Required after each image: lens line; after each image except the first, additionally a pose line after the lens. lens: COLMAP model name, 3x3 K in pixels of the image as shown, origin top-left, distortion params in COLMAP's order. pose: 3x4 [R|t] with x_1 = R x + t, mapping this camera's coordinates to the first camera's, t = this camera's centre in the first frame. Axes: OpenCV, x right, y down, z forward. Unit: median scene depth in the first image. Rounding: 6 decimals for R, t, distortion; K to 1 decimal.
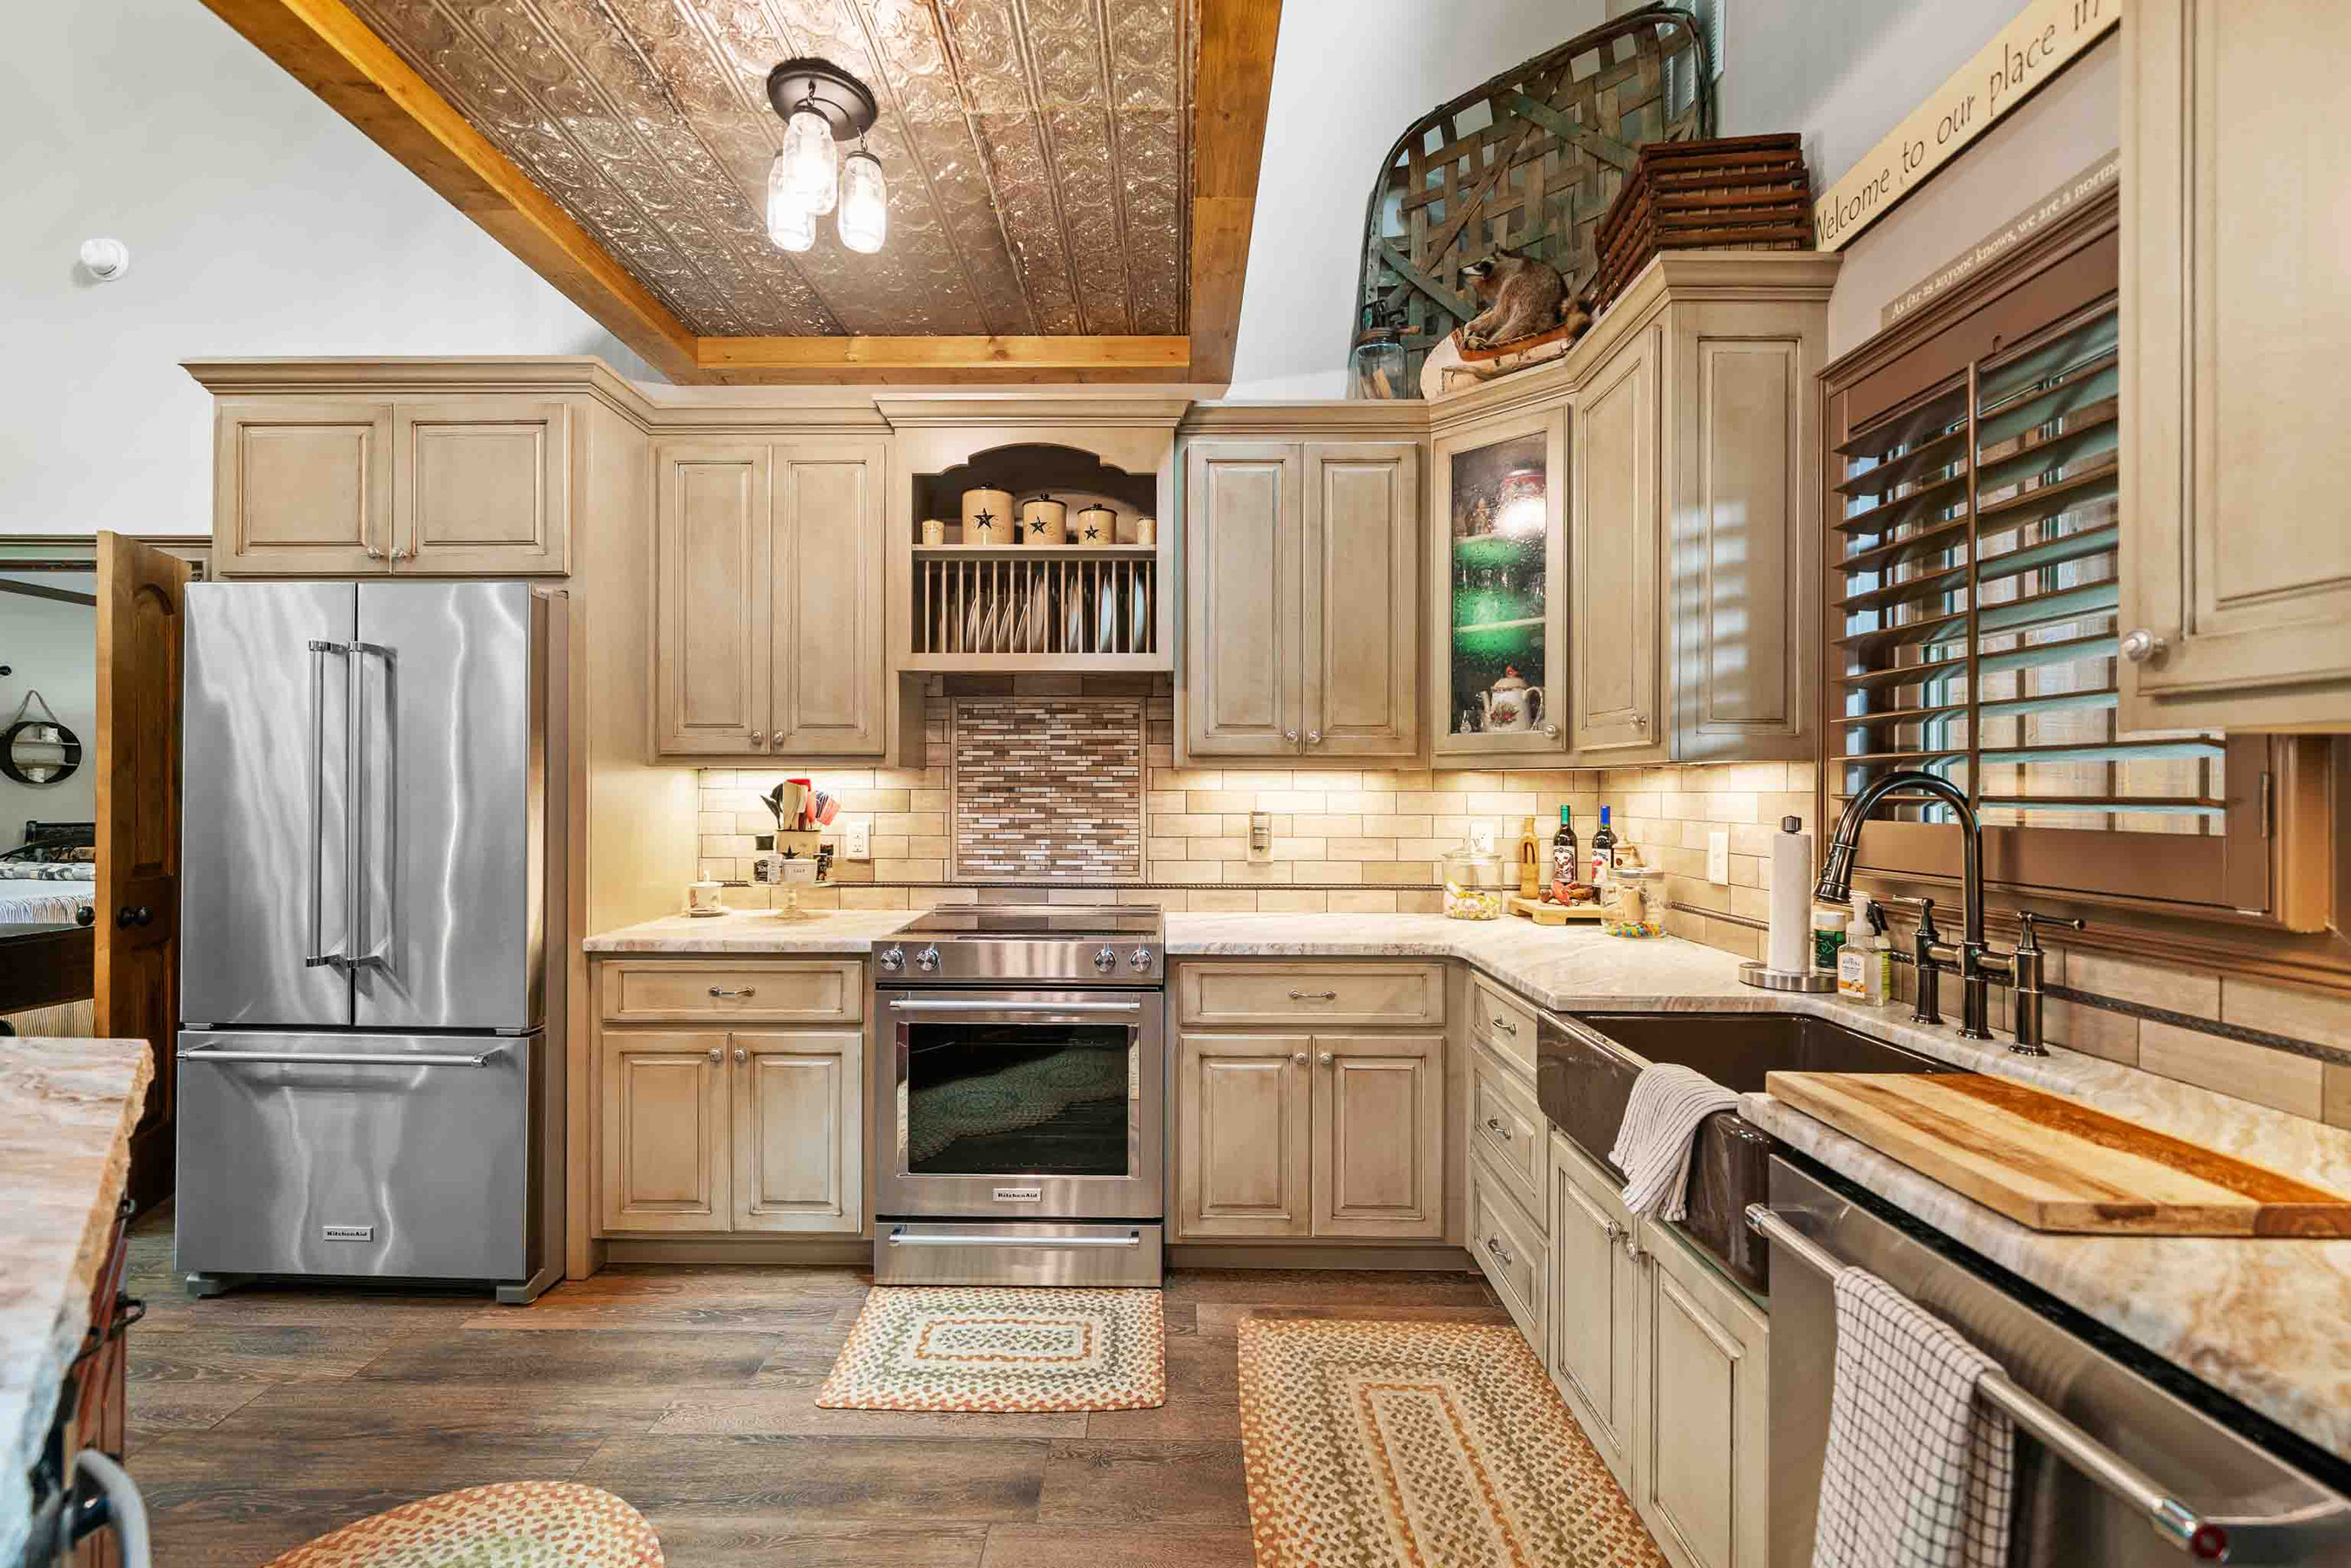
lens RADIAL K [[985.1, 0, 1153.3], [0, 985.1, 789.1], [0, 0, 1]] dist [-0.000303, 0.000001]
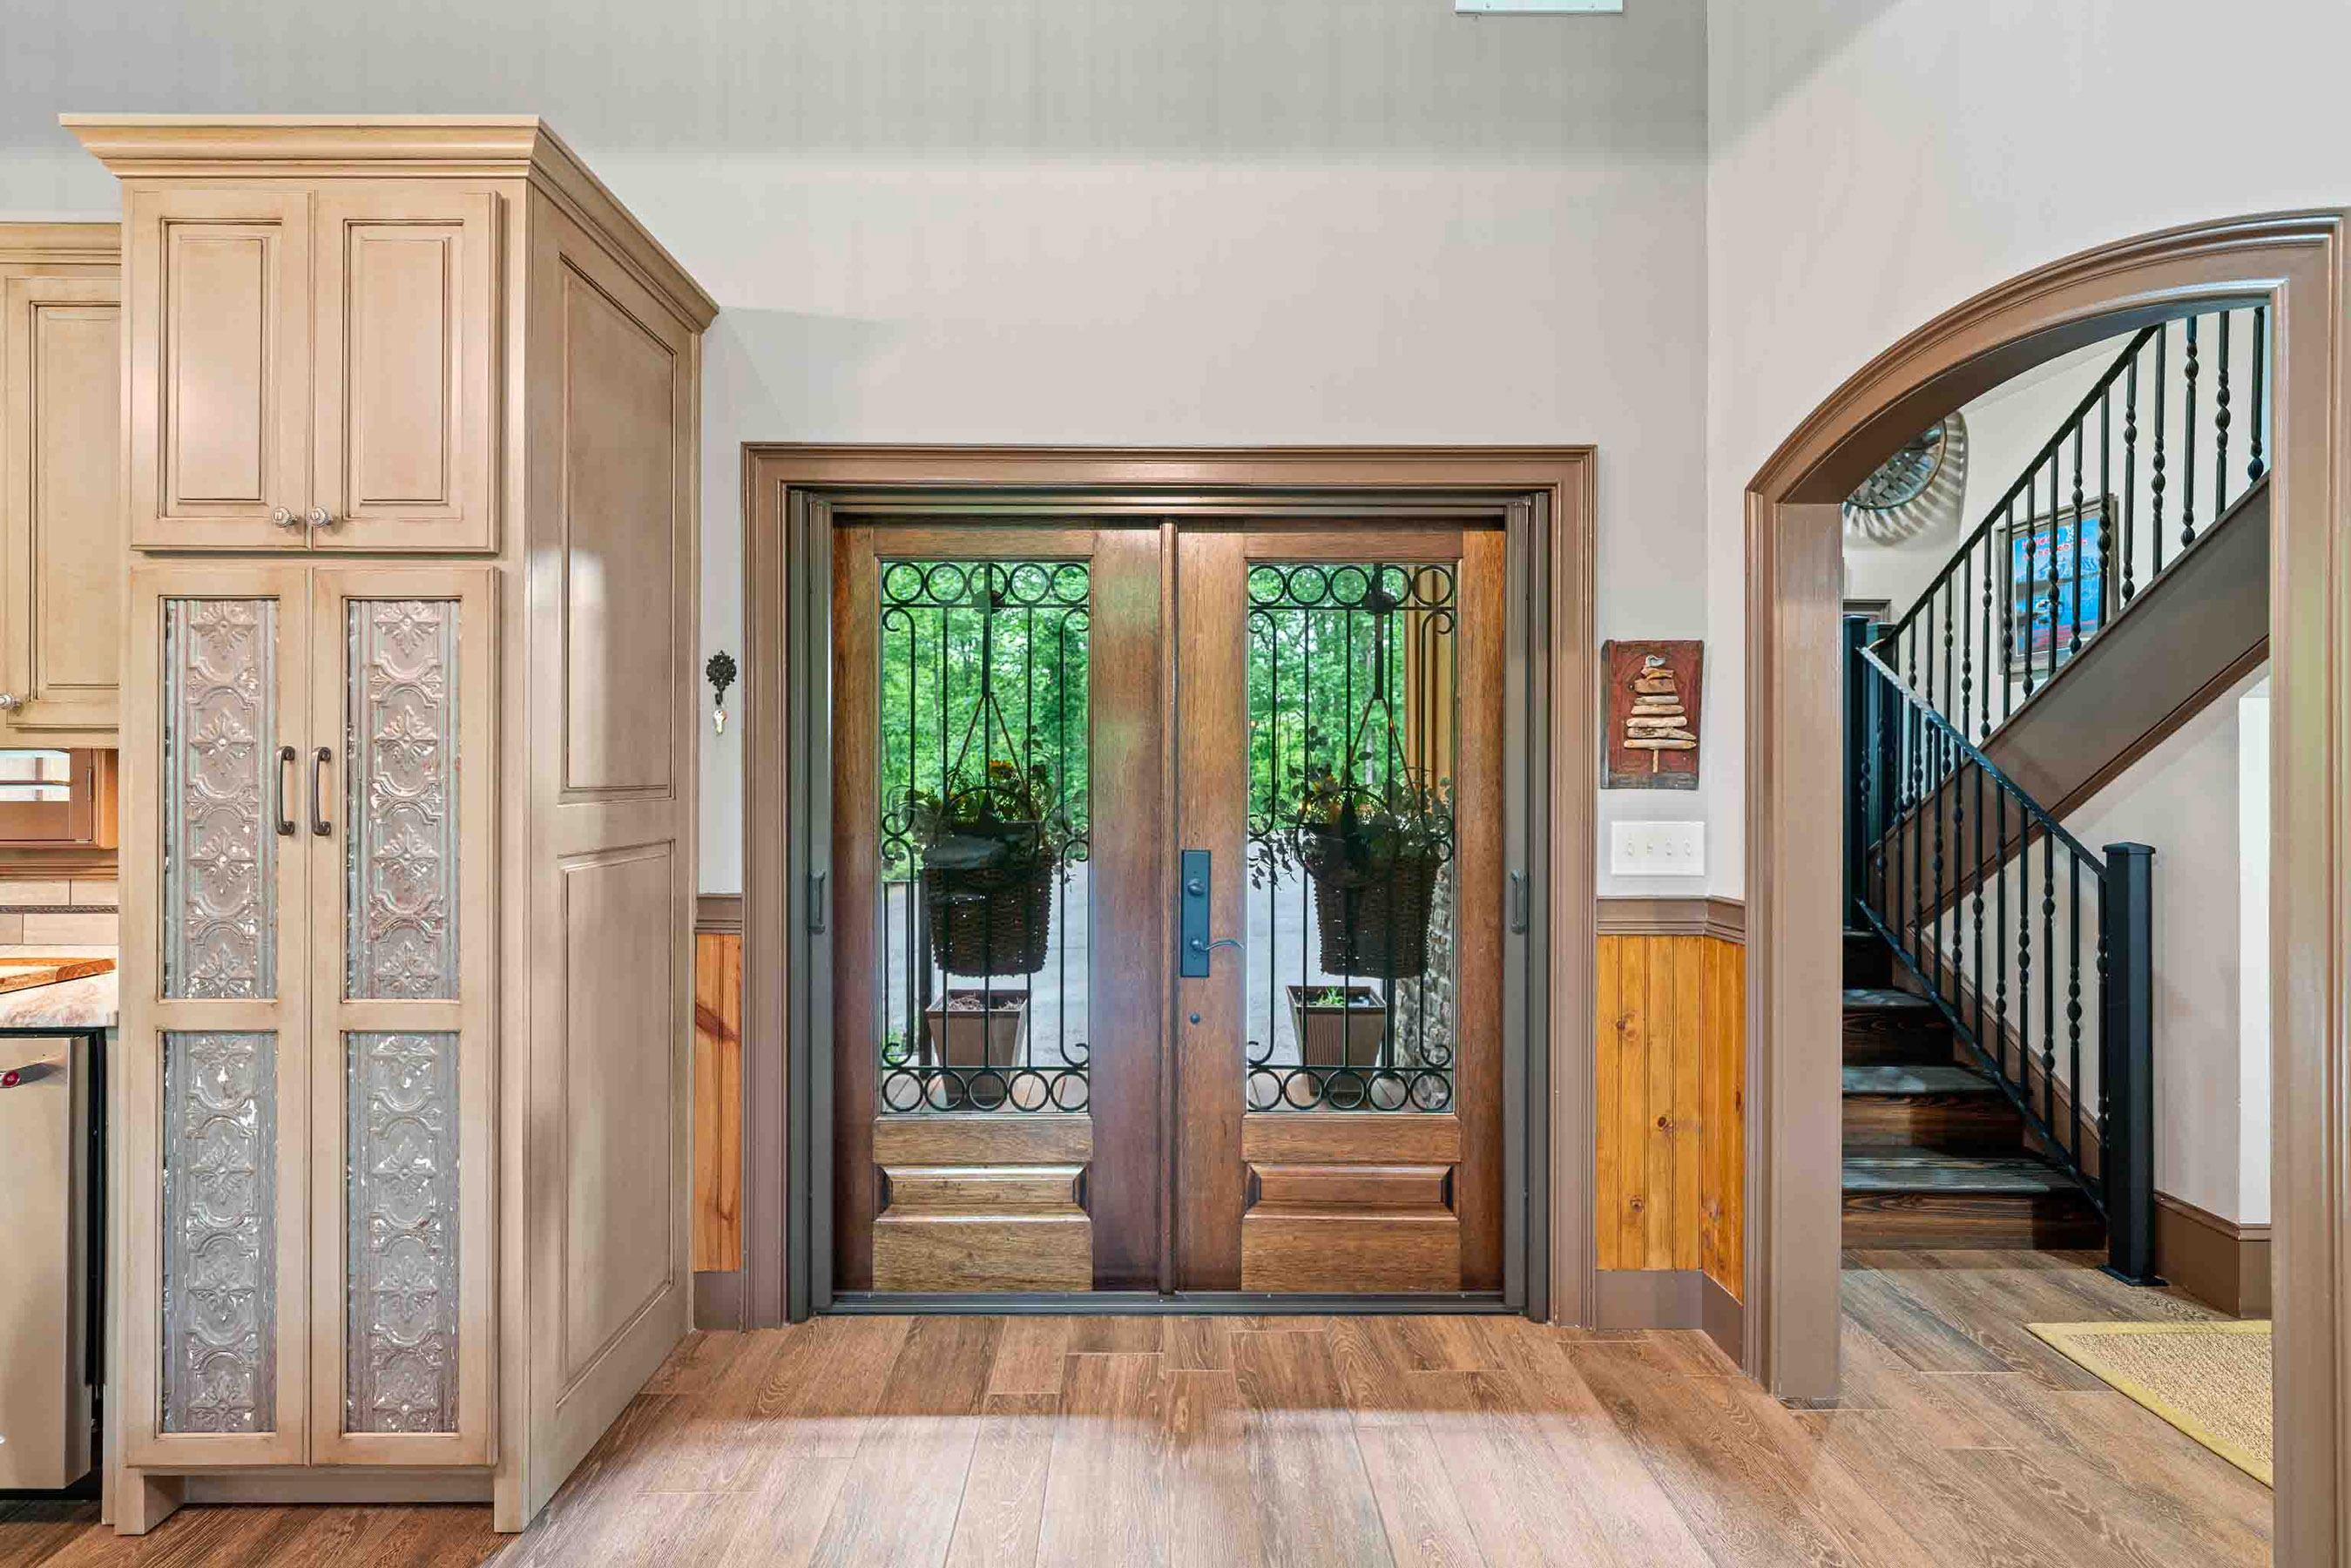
lens RADIAL K [[985.1, 0, 1156.9], [0, 985.1, 769.8], [0, 0, 1]] dist [-0.000303, 0.000001]
pose [[-0.026722, -0.002561, 0.999640, -0.340994], [-0.003222, 0.999992, 0.002476, -0.009440], [-0.999638, -0.003155, -0.026730, -0.416338]]
